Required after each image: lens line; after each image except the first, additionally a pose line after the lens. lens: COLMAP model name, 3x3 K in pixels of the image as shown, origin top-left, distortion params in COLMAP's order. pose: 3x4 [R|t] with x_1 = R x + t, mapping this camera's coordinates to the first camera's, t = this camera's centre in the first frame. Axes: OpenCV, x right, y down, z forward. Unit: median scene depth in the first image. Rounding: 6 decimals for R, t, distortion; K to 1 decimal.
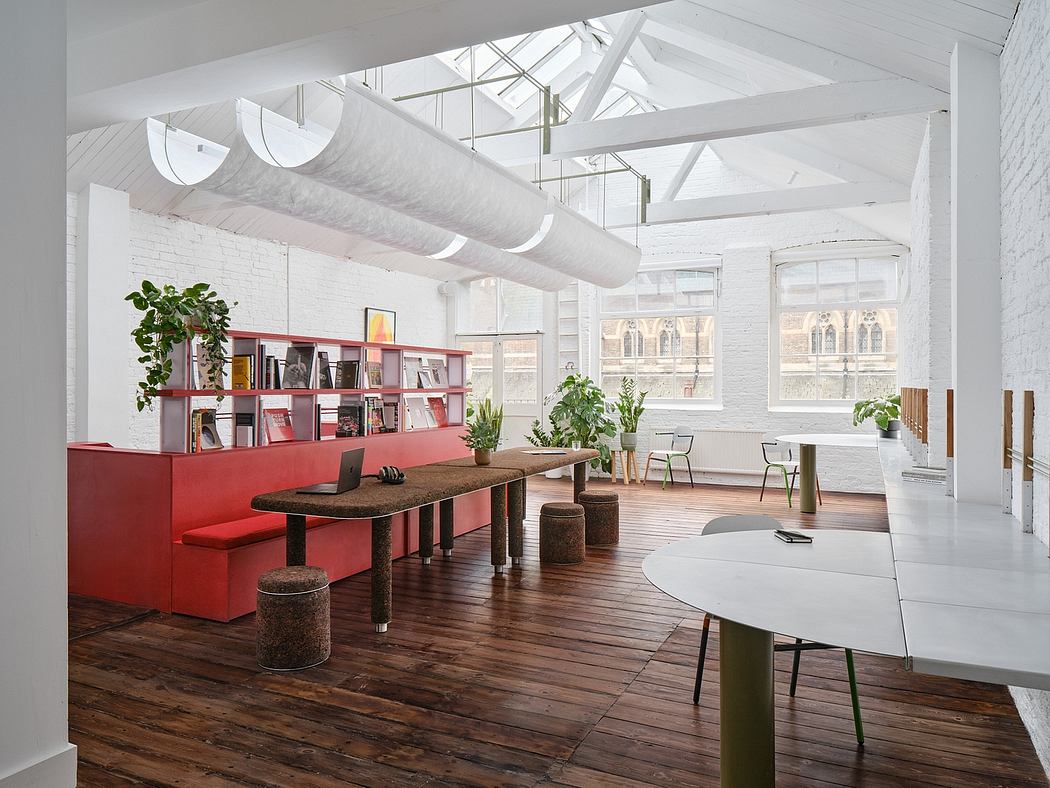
lens RADIAL K [[746.2, 0, 525.0], [0, 746.2, 394.0], [0, 0, 1]] dist [0.004492, -0.004680]
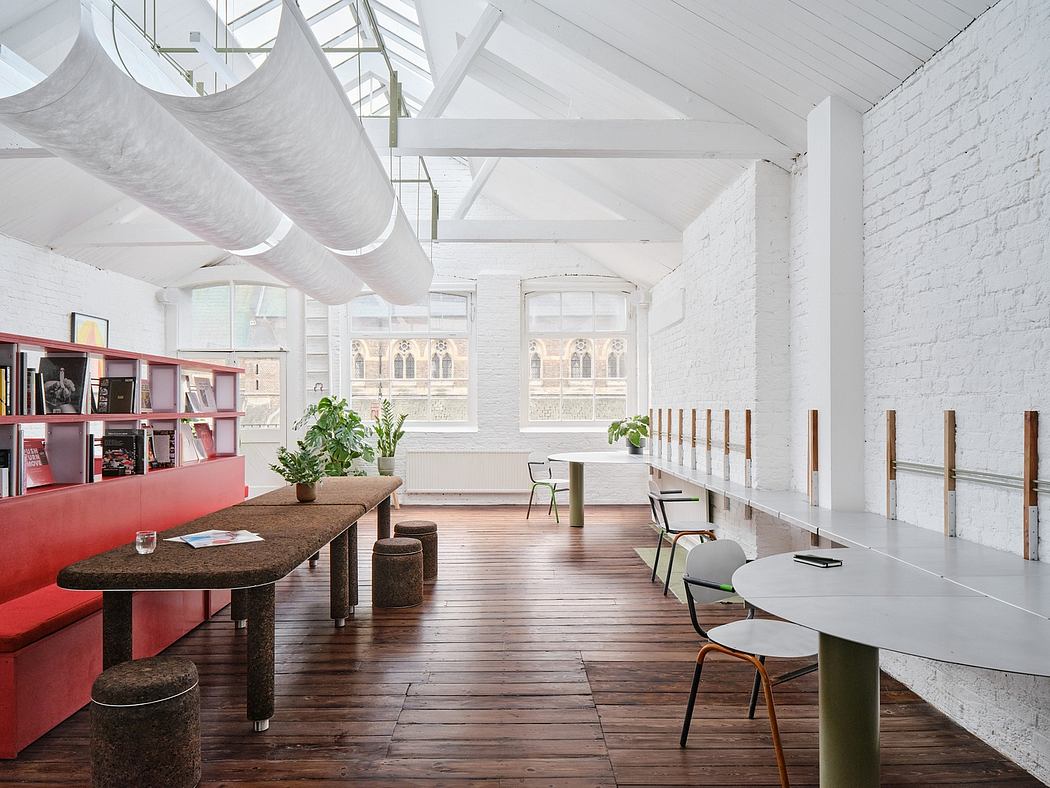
lens RADIAL K [[720.3, 0, 523.6], [0, 720.3, 412.7], [0, 0, 1]] dist [0.004934, -0.007857]
pose [[0.900965, -0.006991, 0.433836, -0.157444], [0.009251, 0.999952, -0.003097, -0.001504], [-0.433794, 0.006804, 0.900986, 0.124963]]
